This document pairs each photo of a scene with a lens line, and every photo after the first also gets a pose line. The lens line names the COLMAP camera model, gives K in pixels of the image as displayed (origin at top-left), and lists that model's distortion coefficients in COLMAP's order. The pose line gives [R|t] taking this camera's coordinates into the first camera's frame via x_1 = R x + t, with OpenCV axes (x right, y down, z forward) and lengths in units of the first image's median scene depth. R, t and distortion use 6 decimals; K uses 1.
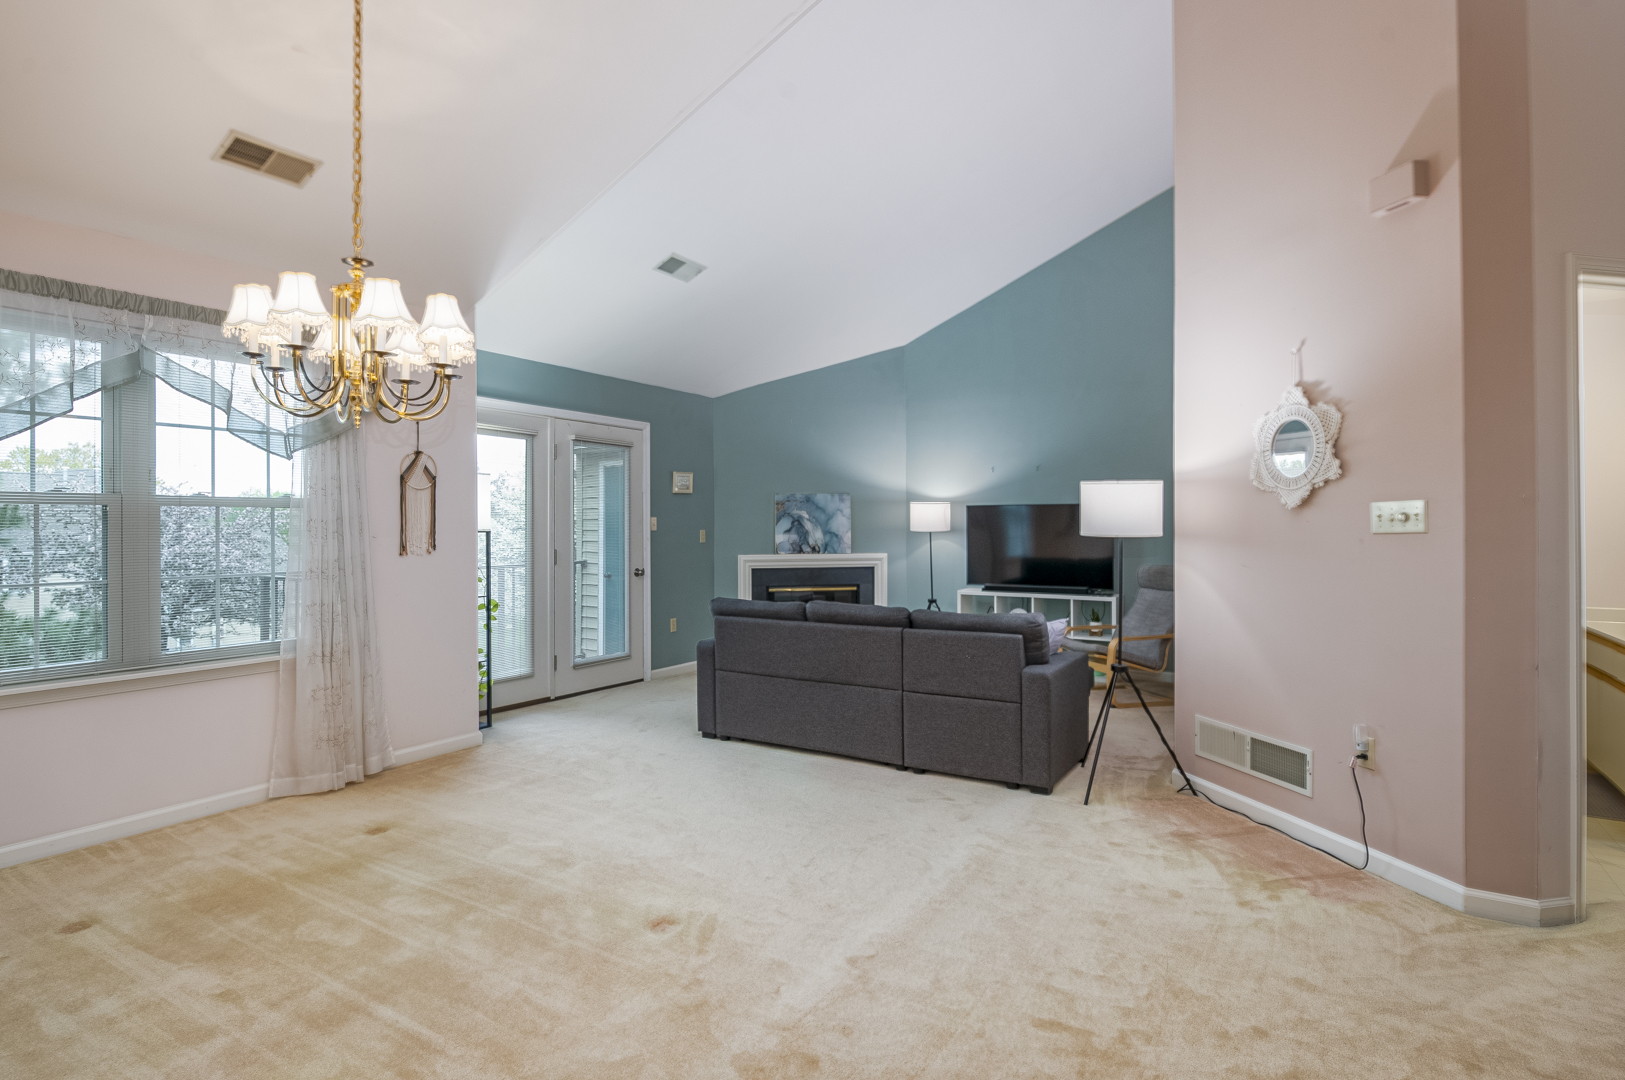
lens RADIAL K [[836.9, 0, 791.0], [0, 836.9, 523.3], [0, 0, 1]] dist [-0.001526, -0.000144]
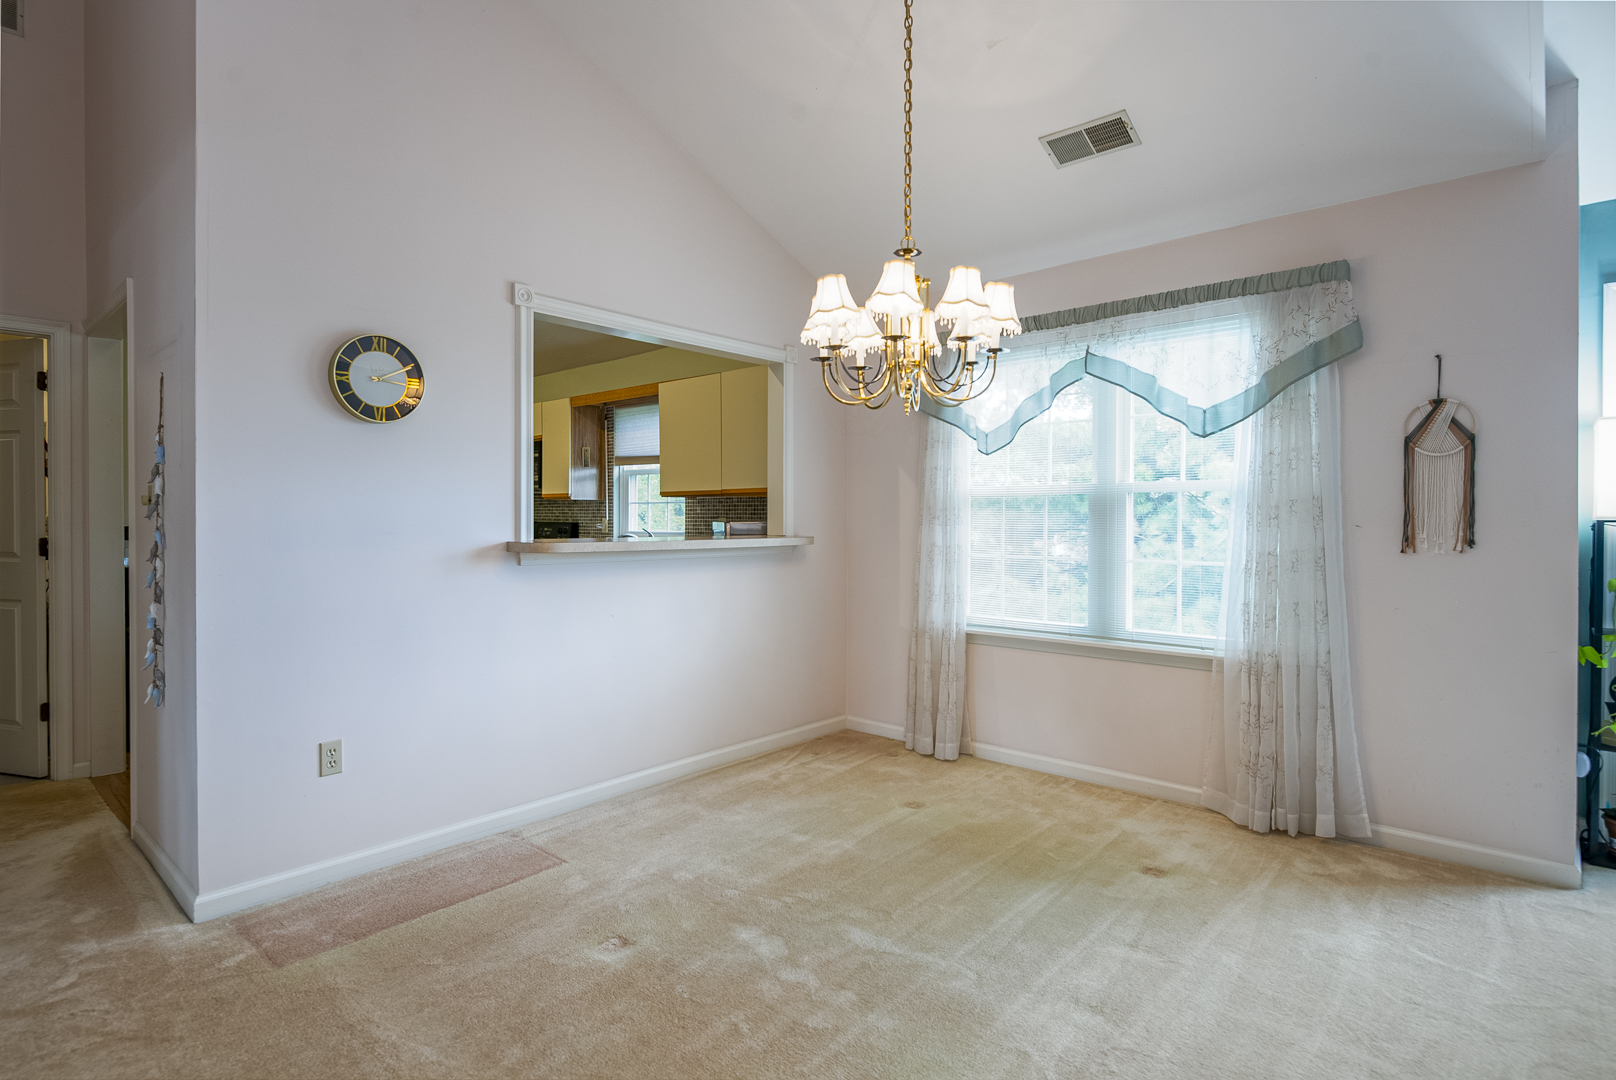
lens RADIAL K [[832.3, 0, 786.6], [0, 832.3, 523.4], [0, 0, 1]] dist [-0.001526, -0.000144]
pose [[-0.171119, 0.011001, -0.985189, 0.195701], [0.005037, 0.999934, 0.010291, 0.002483], [0.985238, -0.003201, -0.171163, 0.387299]]
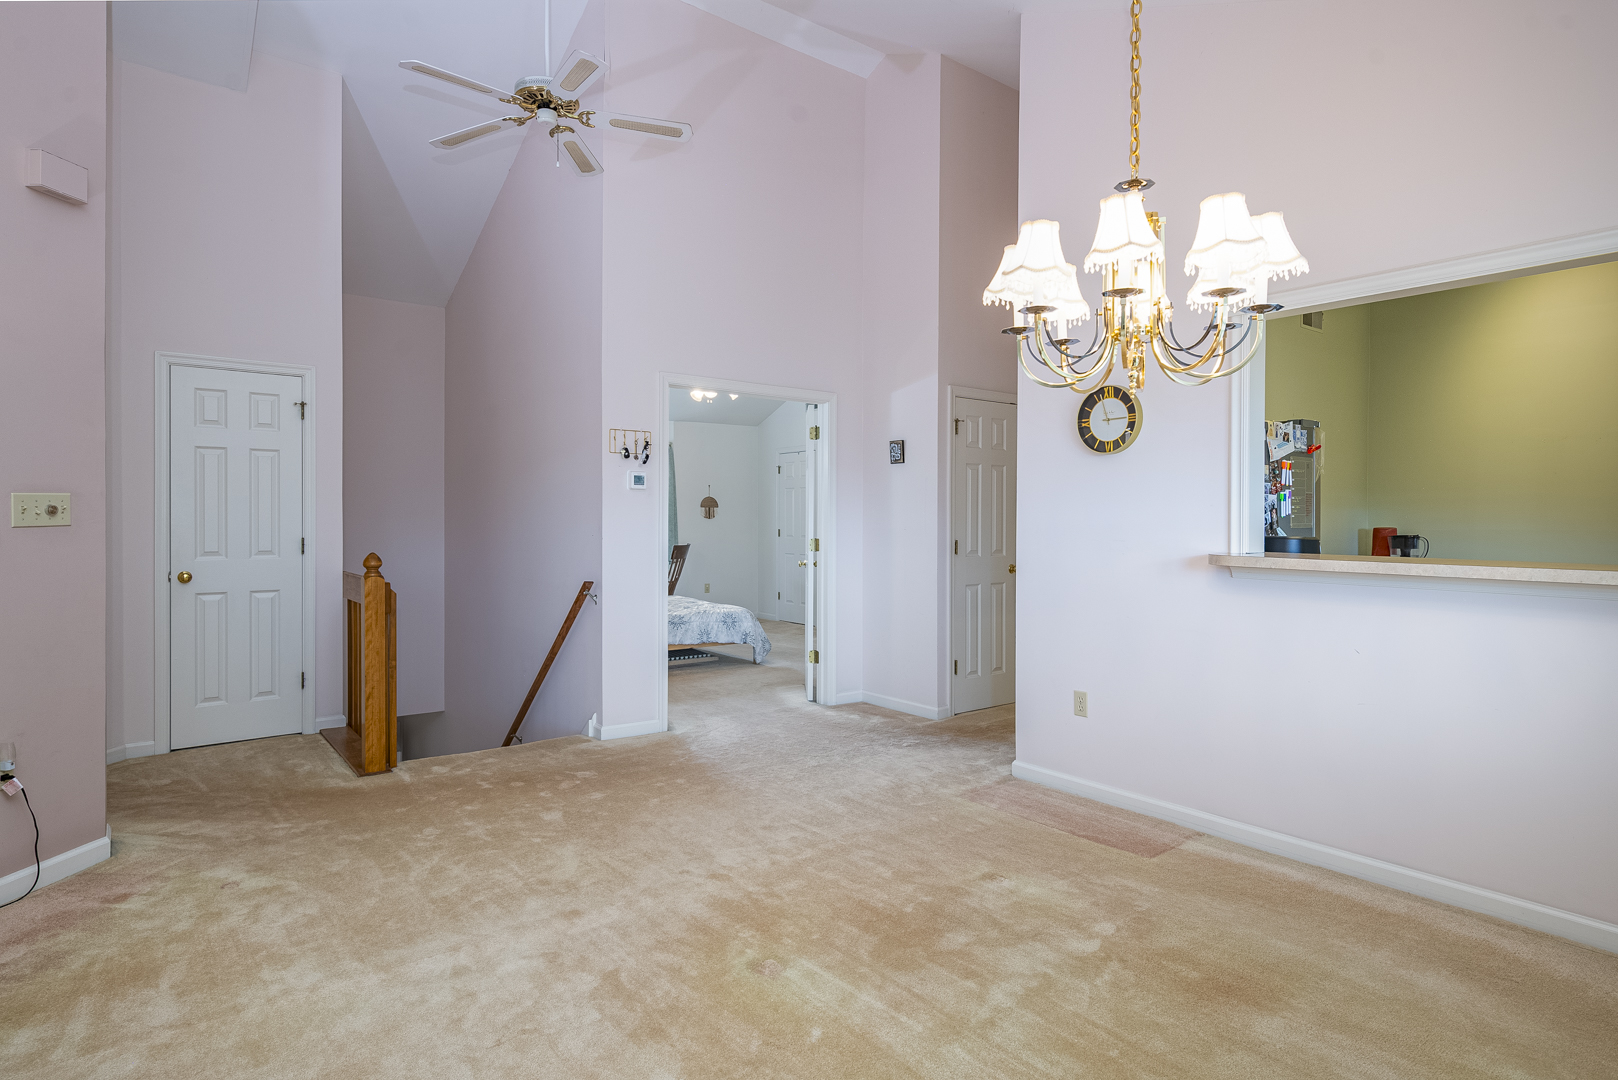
lens RADIAL K [[868.0, 0, 809.0], [0, 868.0, 540.0], [0, 0, 1]] dist [0.011529, -0.016791]
pose [[-0.945164, -0.005519, 0.326549, -0.142679], [-0.001035, 0.999903, 0.013903, 0.002854], [-0.326594, 0.012802, -0.945078, 0.670364]]
